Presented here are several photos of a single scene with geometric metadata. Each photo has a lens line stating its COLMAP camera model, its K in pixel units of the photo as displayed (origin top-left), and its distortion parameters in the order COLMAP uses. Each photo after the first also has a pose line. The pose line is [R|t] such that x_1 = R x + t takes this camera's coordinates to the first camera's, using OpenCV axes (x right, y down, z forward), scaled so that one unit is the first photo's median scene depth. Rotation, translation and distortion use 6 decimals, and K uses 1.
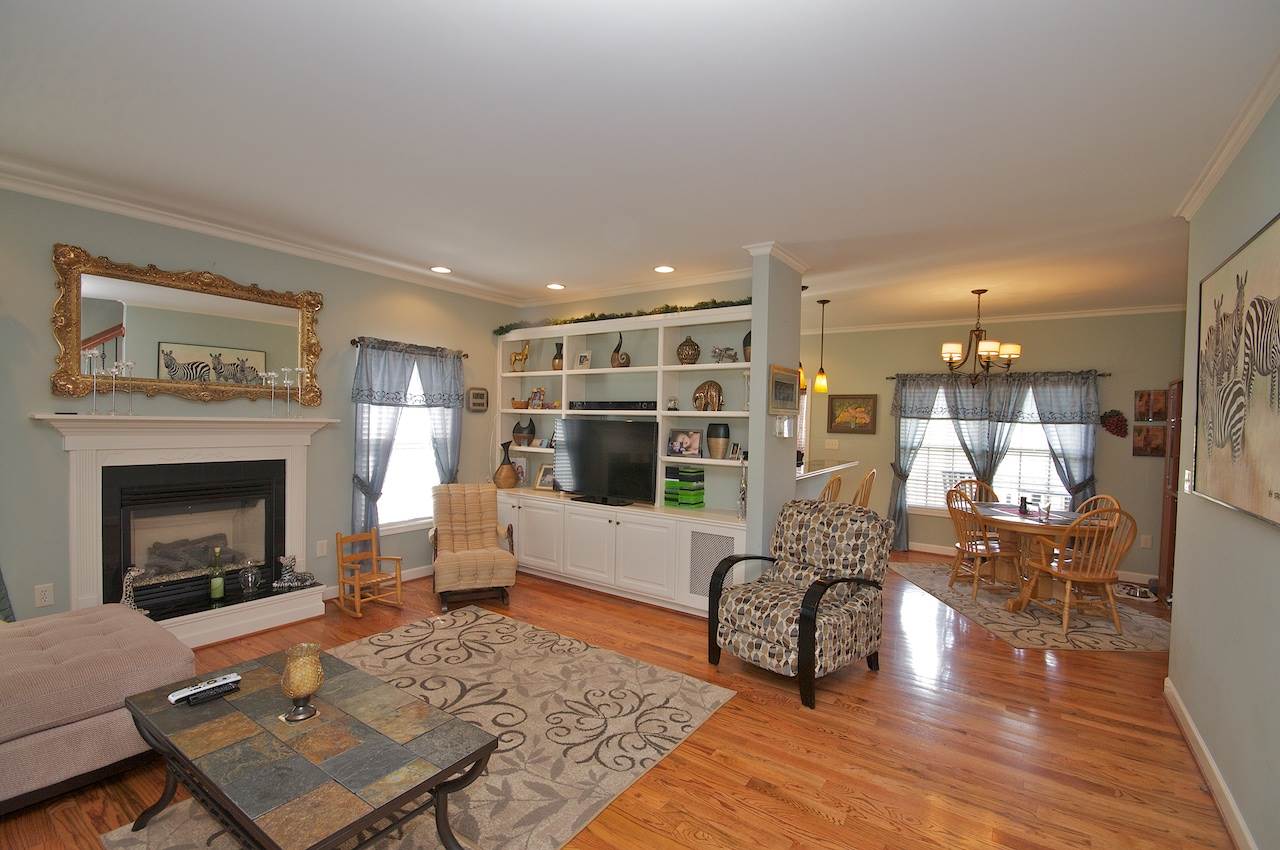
lens RADIAL K [[568.9, 0, 642.0], [0, 568.9, 437.0], [0, 0, 1]] dist [0.003050, -0.000143]
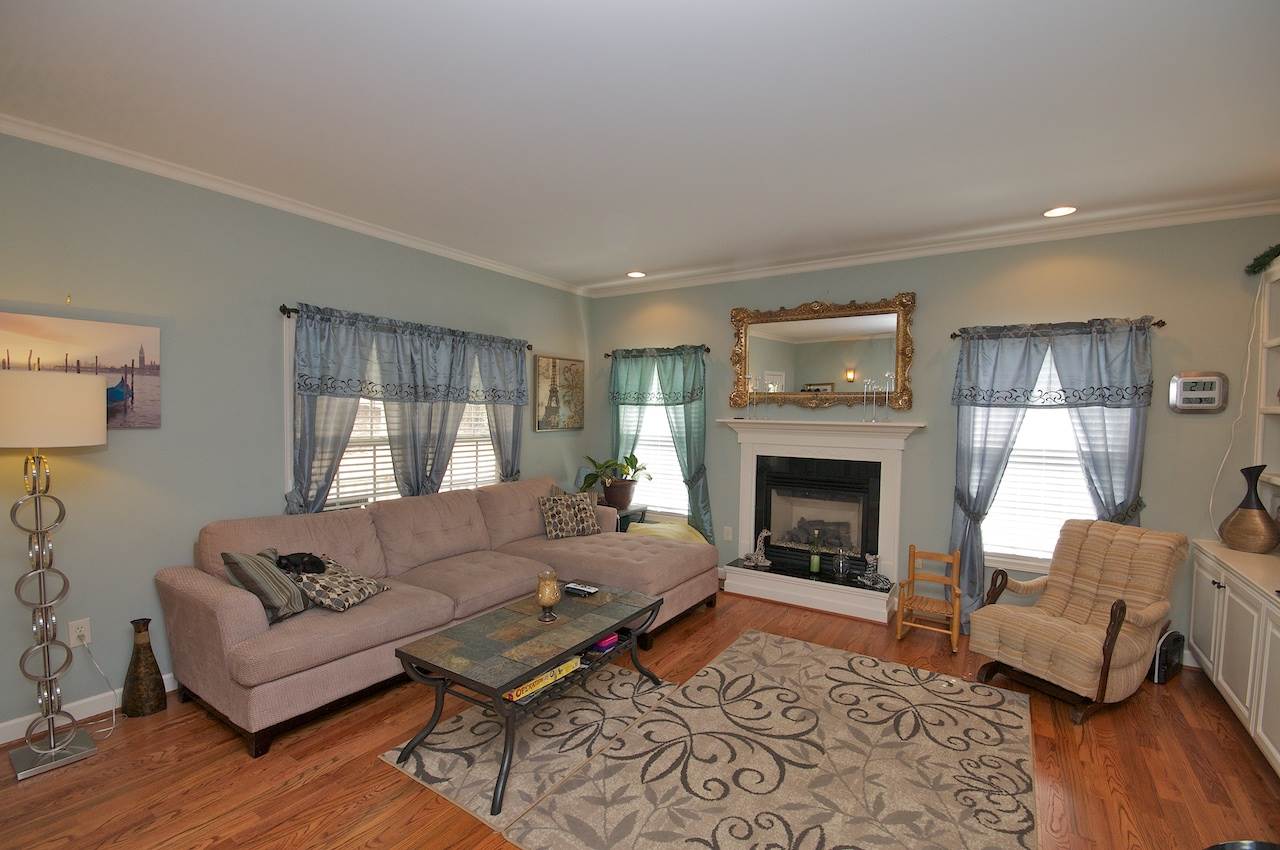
lens RADIAL K [[568.9, 0, 646.1], [0, 568.9, 439.4], [0, 0, 1]] dist [0.003050, -0.000143]
pose [[0.022983, 0.024238, -0.999442, 0.409290], [-0.042816, 0.998813, 0.023238, -0.008225], [0.998819, 0.042258, 0.023994, 0.573060]]
